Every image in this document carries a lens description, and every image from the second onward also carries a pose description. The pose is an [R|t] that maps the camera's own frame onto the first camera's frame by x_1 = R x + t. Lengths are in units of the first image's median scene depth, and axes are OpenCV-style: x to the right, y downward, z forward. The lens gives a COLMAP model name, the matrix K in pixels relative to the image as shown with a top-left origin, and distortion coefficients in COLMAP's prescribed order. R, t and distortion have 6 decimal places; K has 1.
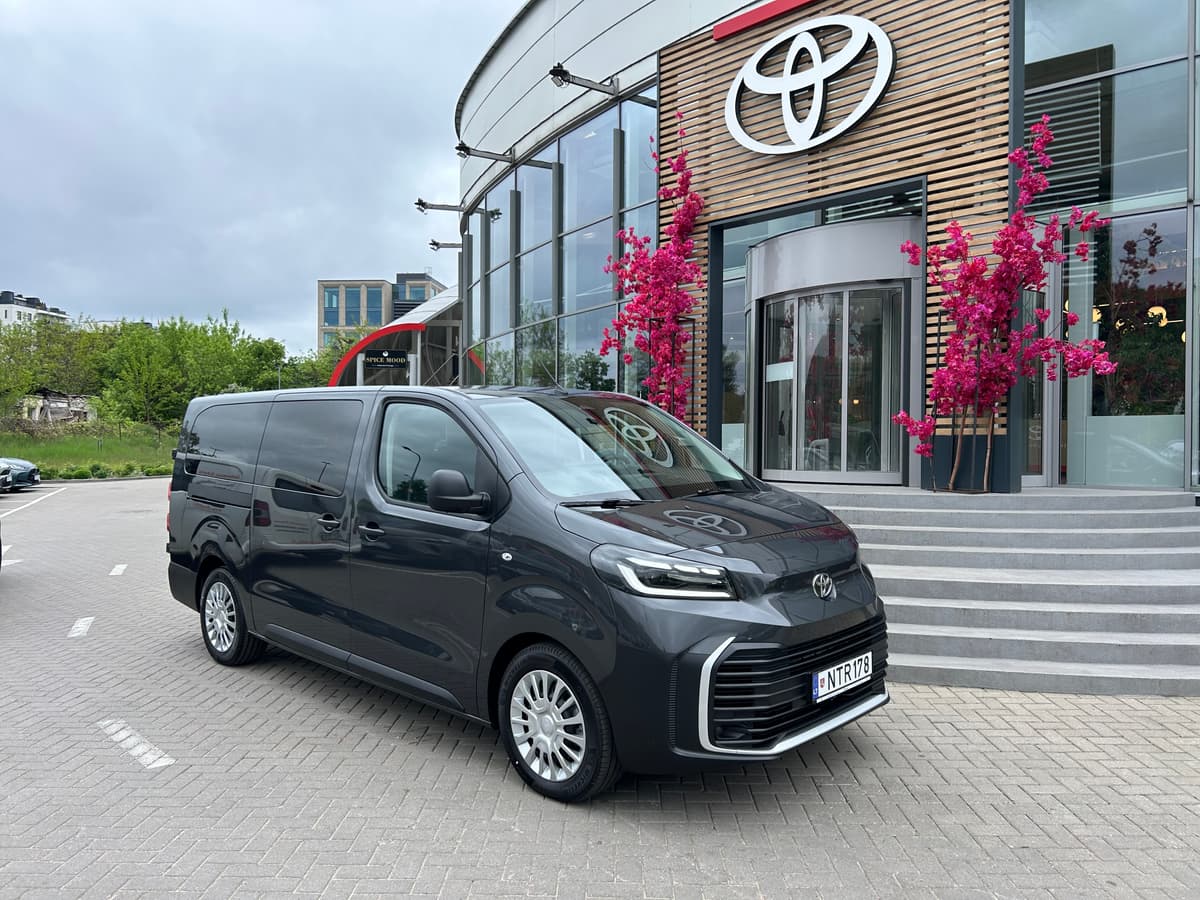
lens RADIAL K [[912.3, 0, 600.0], [0, 912.3, 450.0], [0, 0, 1]] dist [0.016405, -0.003706]
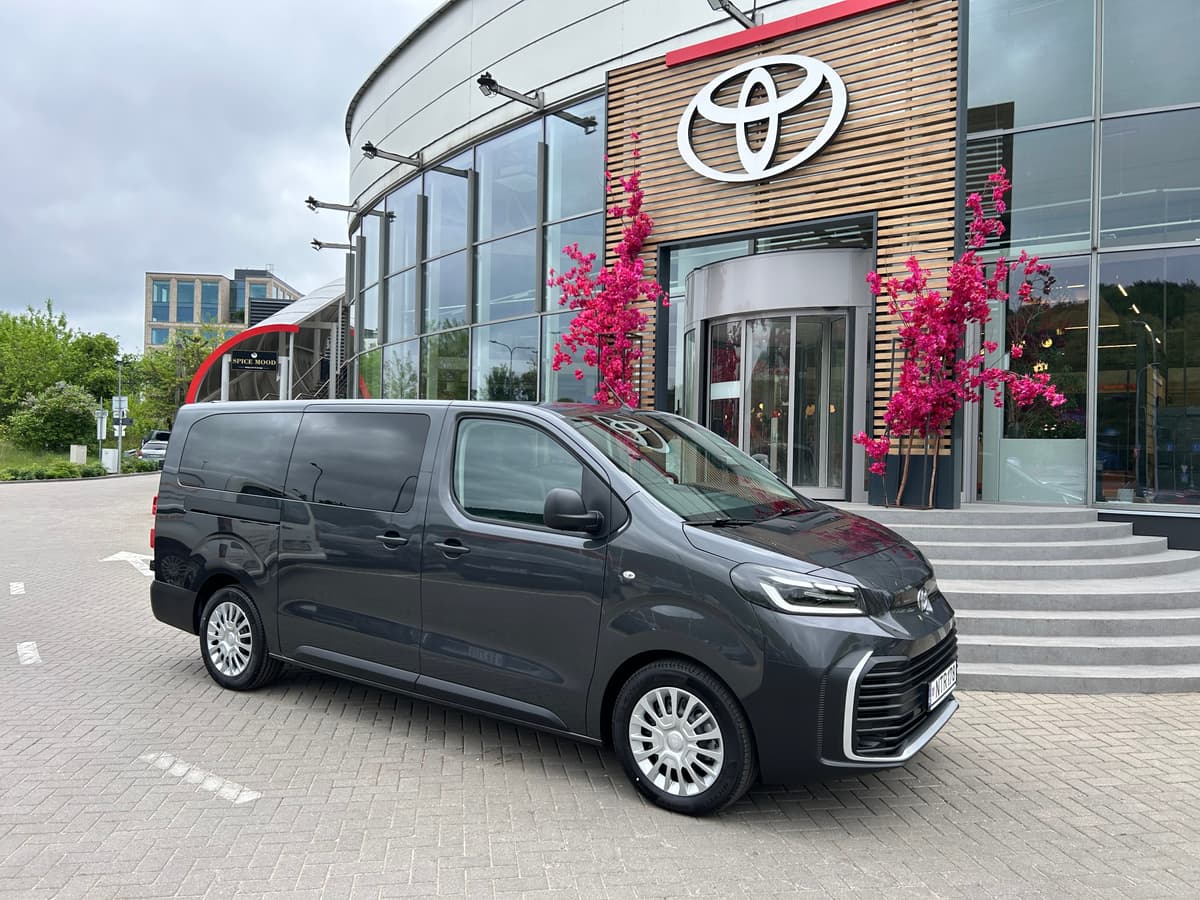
lens RADIAL K [[912.3, 0, 600.0], [0, 912.3, 450.0], [0, 0, 1]] dist [0.016405, -0.003706]
pose [[0.984829, 0.015645, 0.172819, -0.150638], [-0.013969, 0.999843, -0.010911, -0.005153], [-0.172963, 0.008331, 0.984893, 0.003961]]
